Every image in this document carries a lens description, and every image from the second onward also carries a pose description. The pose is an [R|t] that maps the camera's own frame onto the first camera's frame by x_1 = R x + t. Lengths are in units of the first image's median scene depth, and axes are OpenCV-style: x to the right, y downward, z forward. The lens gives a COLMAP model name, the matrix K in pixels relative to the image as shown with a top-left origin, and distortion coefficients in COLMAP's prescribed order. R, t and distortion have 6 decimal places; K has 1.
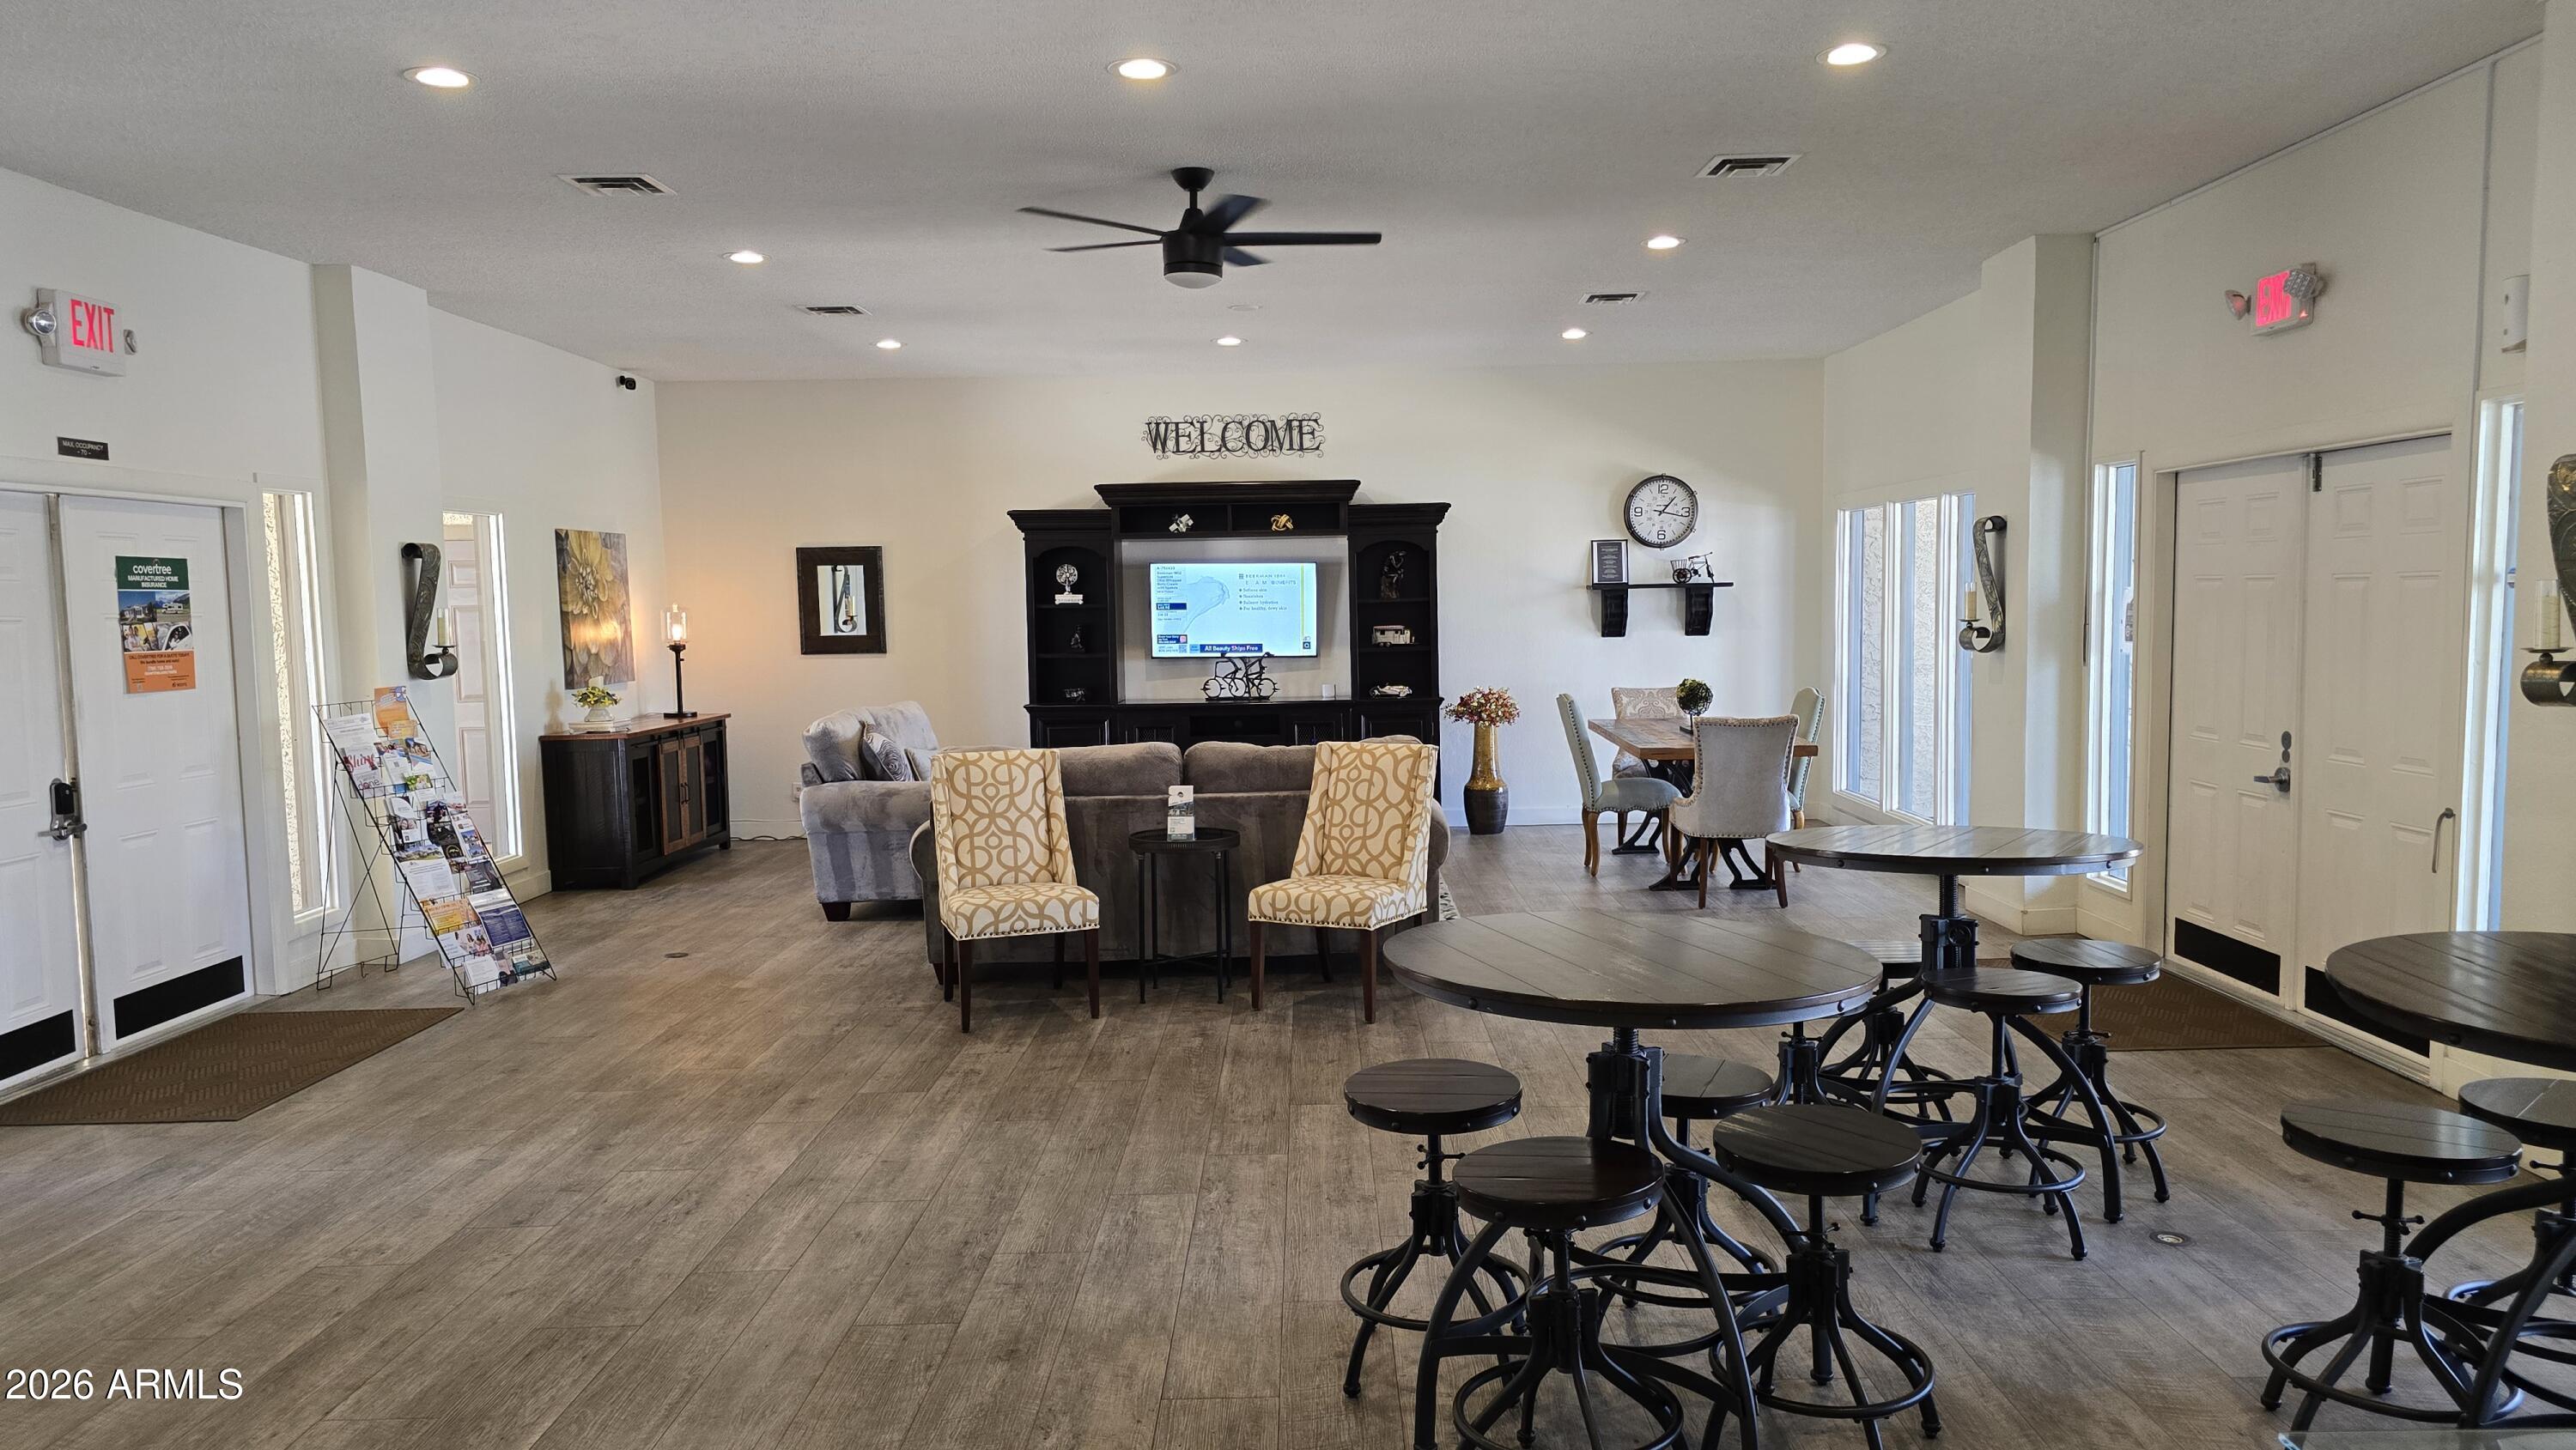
lens RADIAL K [[1906.7, 0, 1288.0], [0, 1906.7, 725.0], [0, 0, 1]] dist [0.089814, -0.122296]
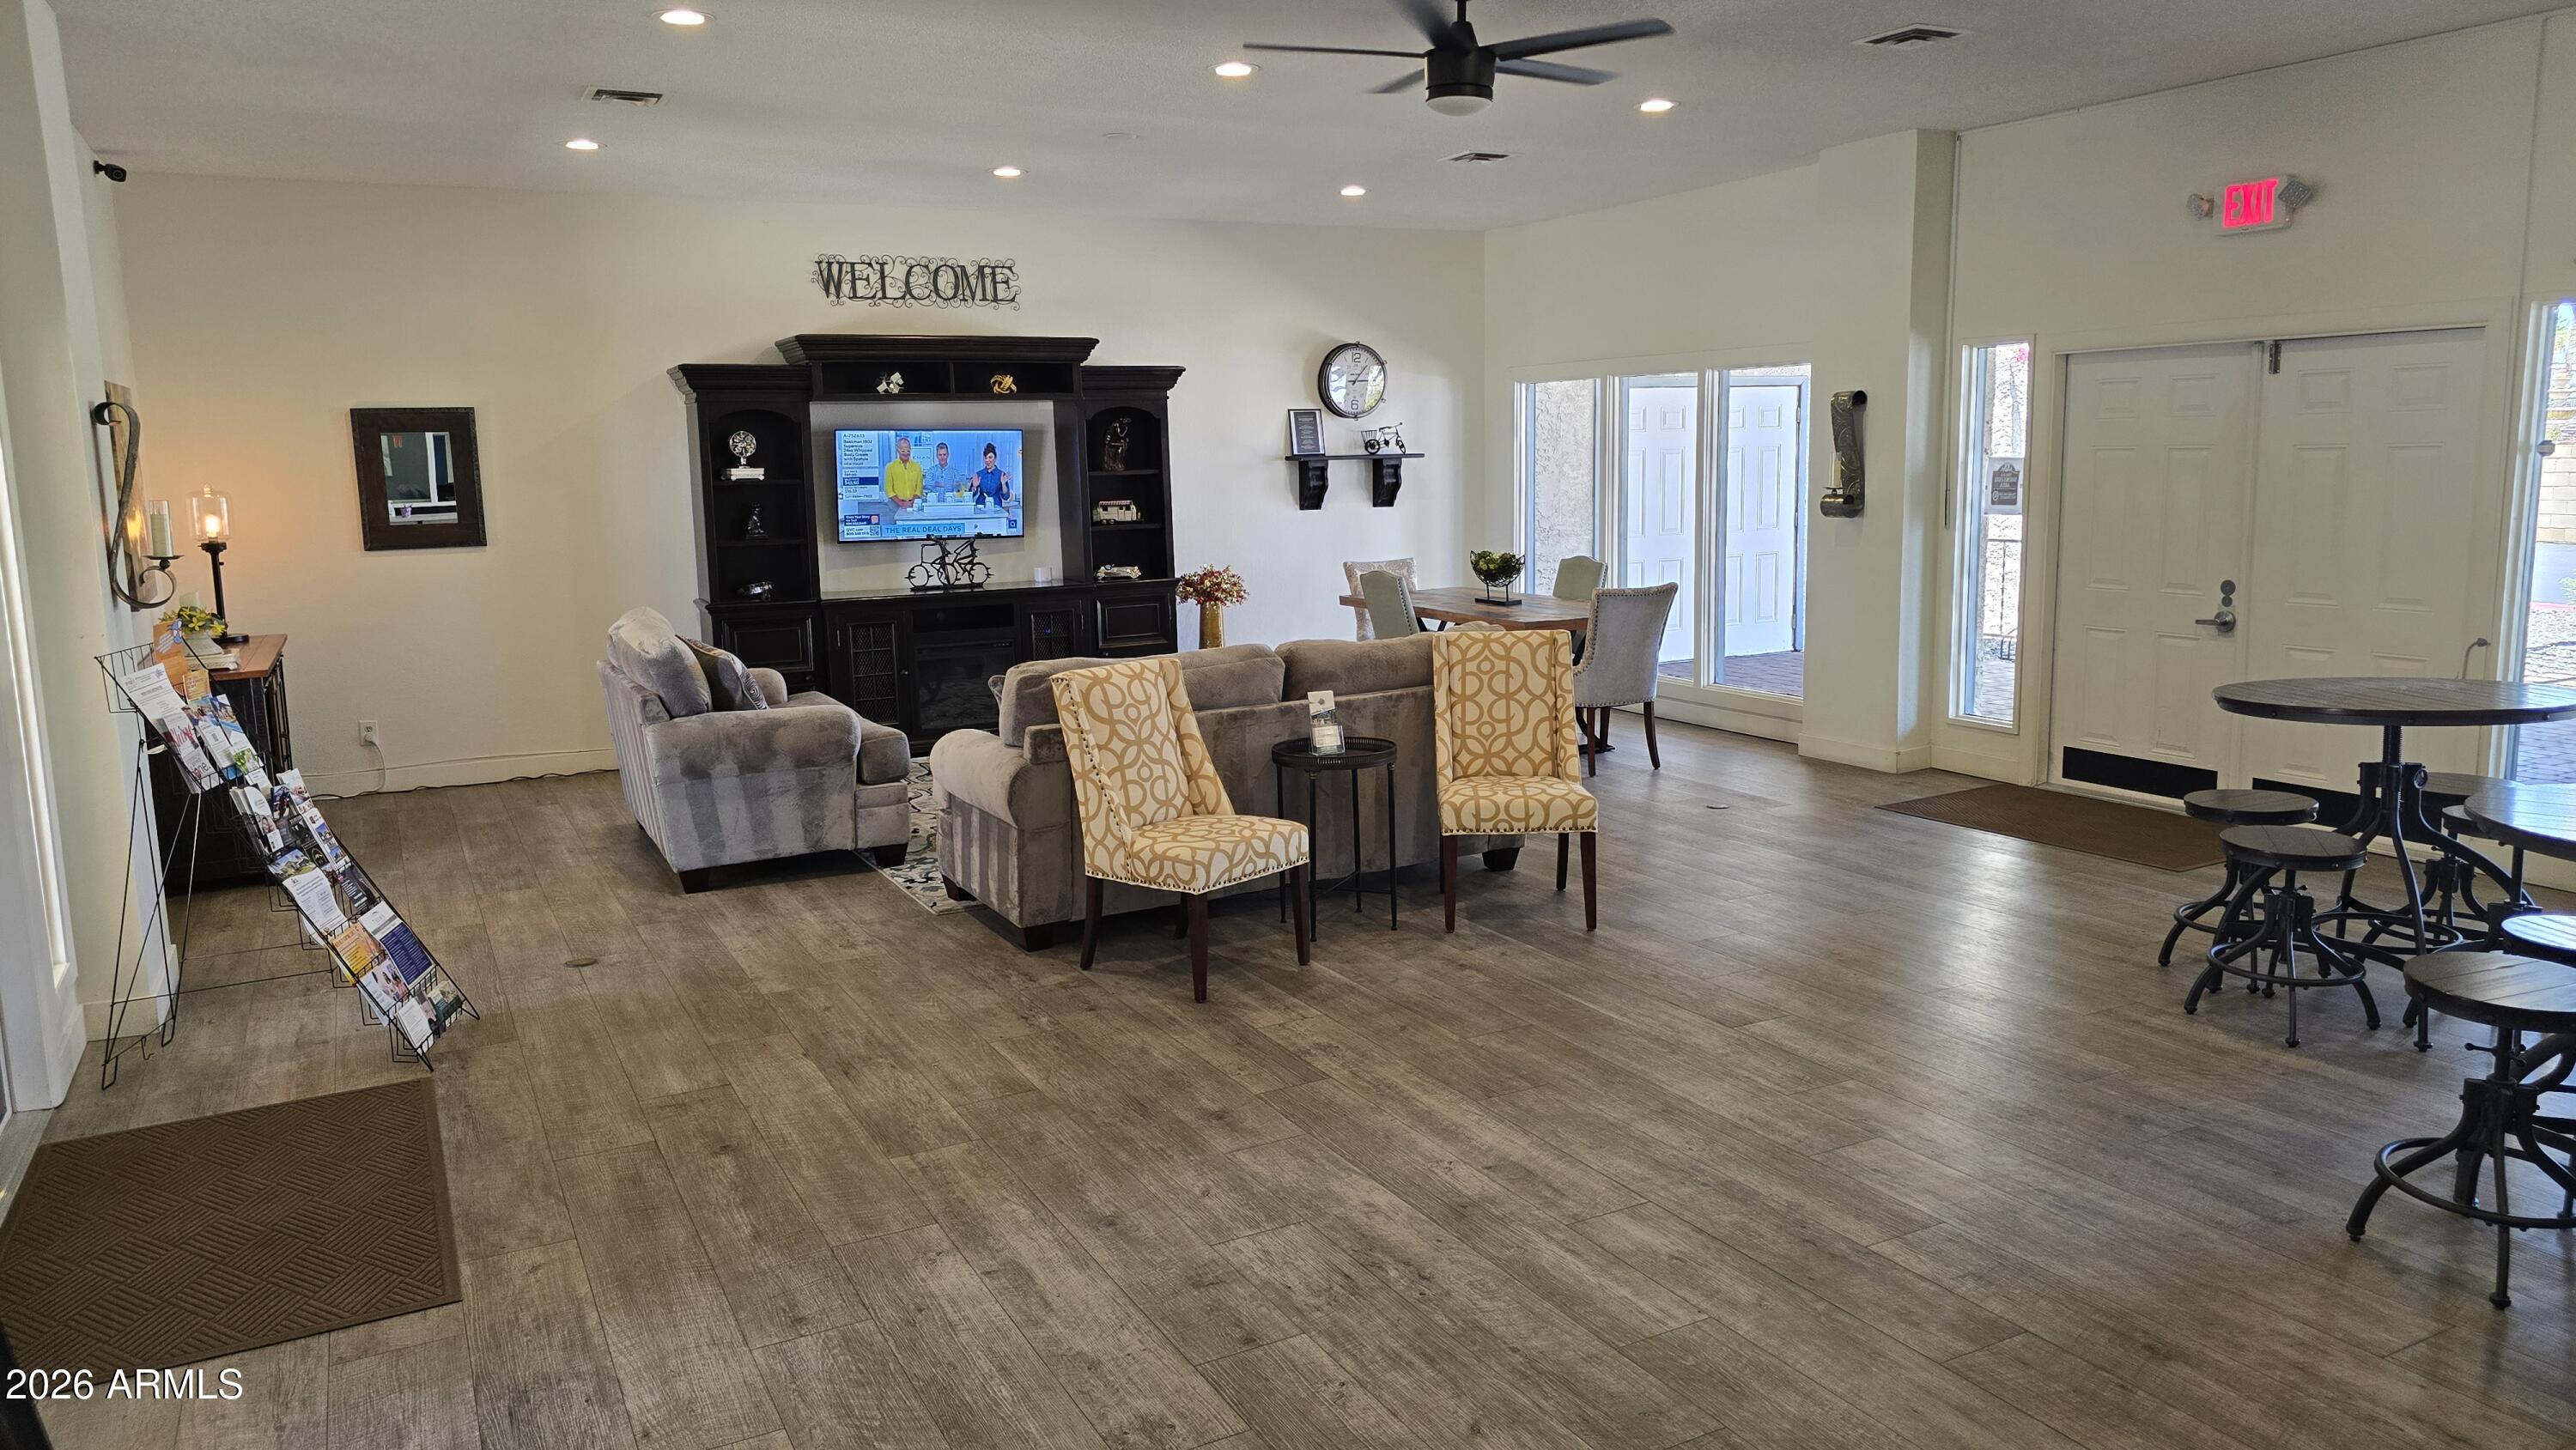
lens RADIAL K [[1869.5, 0, 1407.6], [0, 1869.5, 723.6], [0, 0, 1]] dist [0.079021, -0.110786]
pose [[0.861840, -0.075841, 0.501478, -0.292059], [0.039957, 0.995836, 0.081935, -0.014291], [-0.505604, -0.050578, 0.861282, 0.153471]]
